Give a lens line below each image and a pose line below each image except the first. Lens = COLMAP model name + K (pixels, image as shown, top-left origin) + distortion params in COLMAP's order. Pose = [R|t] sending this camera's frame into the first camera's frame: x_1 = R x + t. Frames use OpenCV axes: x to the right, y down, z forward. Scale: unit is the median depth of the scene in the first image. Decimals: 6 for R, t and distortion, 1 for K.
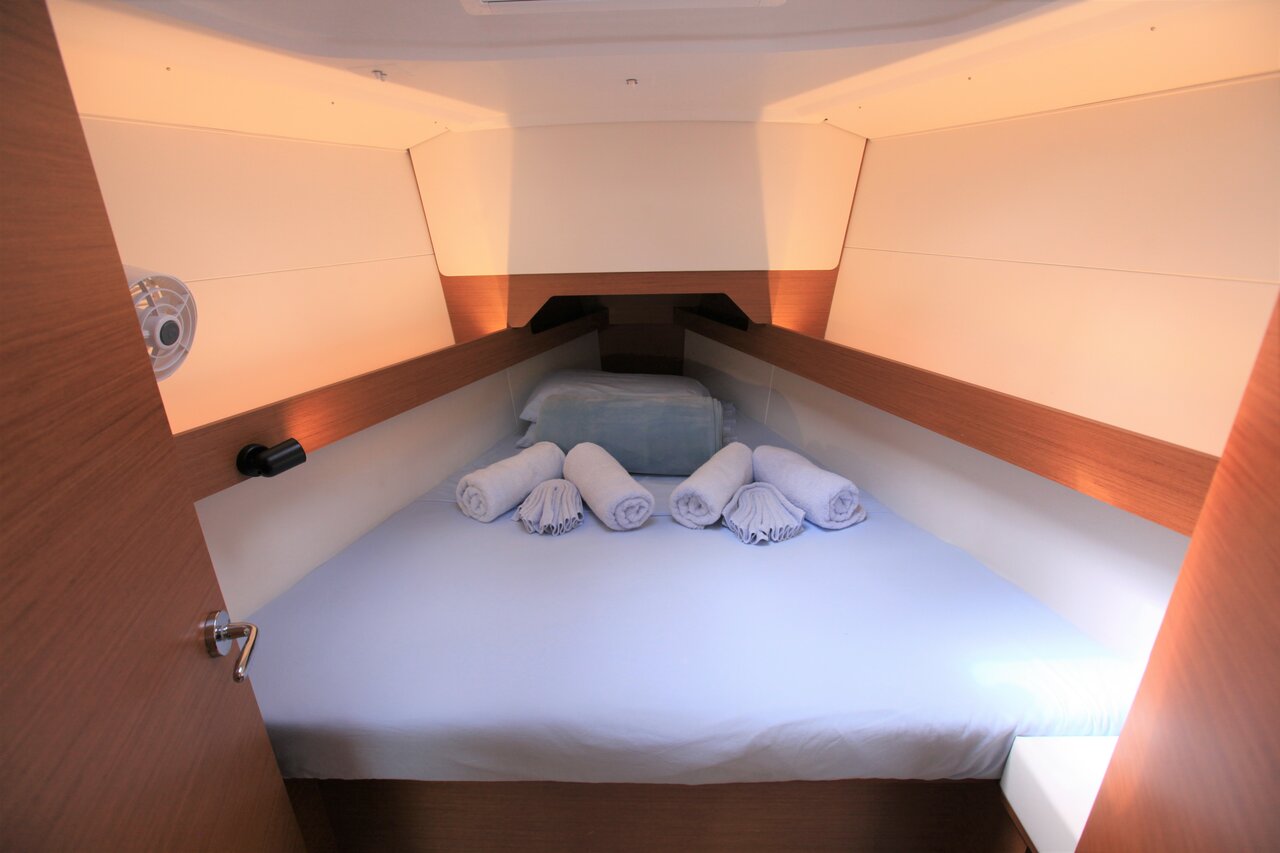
lens RADIAL K [[571.9, 0, 644.0], [0, 571.9, 427.9], [0, 0, 1]] dist [-0.023023, 0.002487]
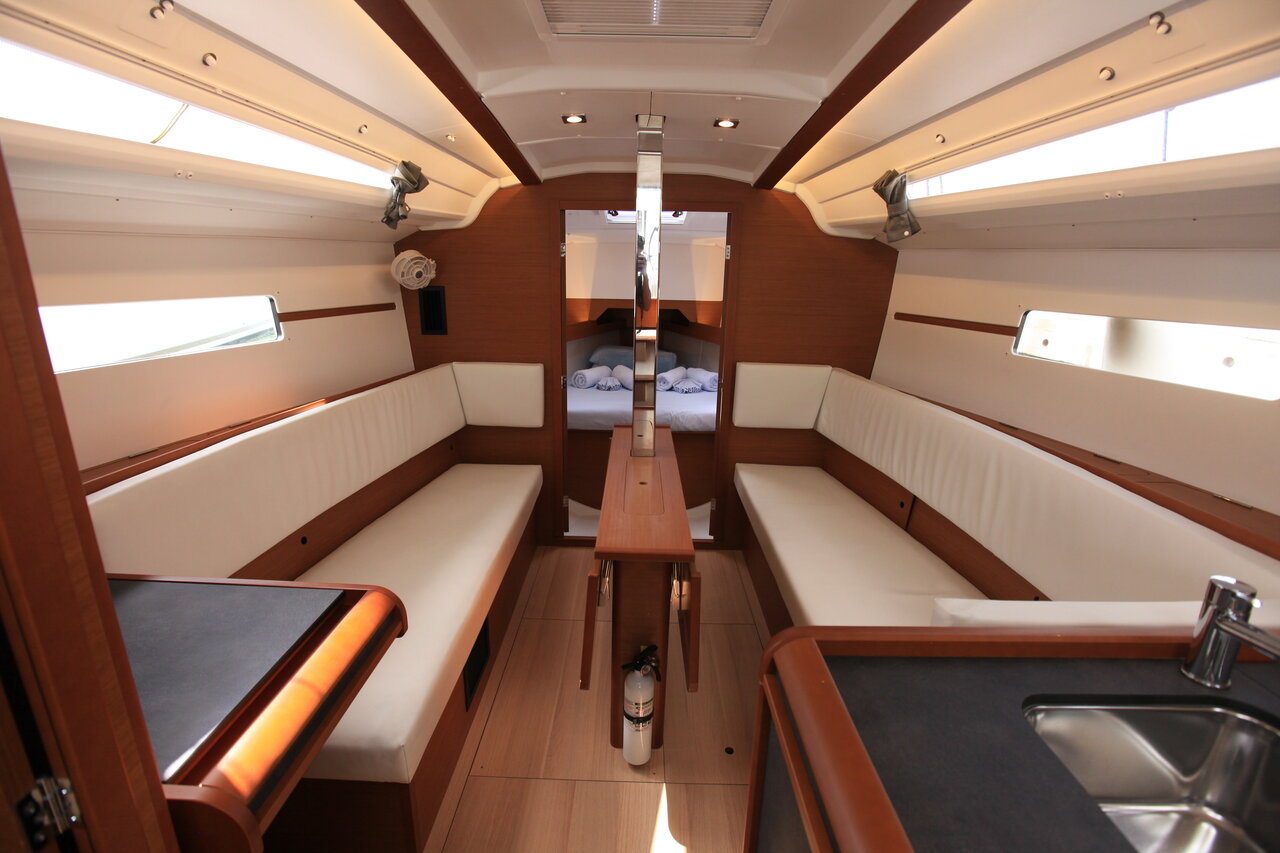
lens RADIAL K [[571.9, 0, 629.7], [0, 571.9, 422.1], [0, 0, 1]] dist [-0.023023, 0.002487]
pose [[0.999396, 0.034733, 0.001302, -0.056205], [-0.034490, 0.995665, -0.086377, 0.482676], [-0.004296, 0.086280, 0.996262, -1.453847]]
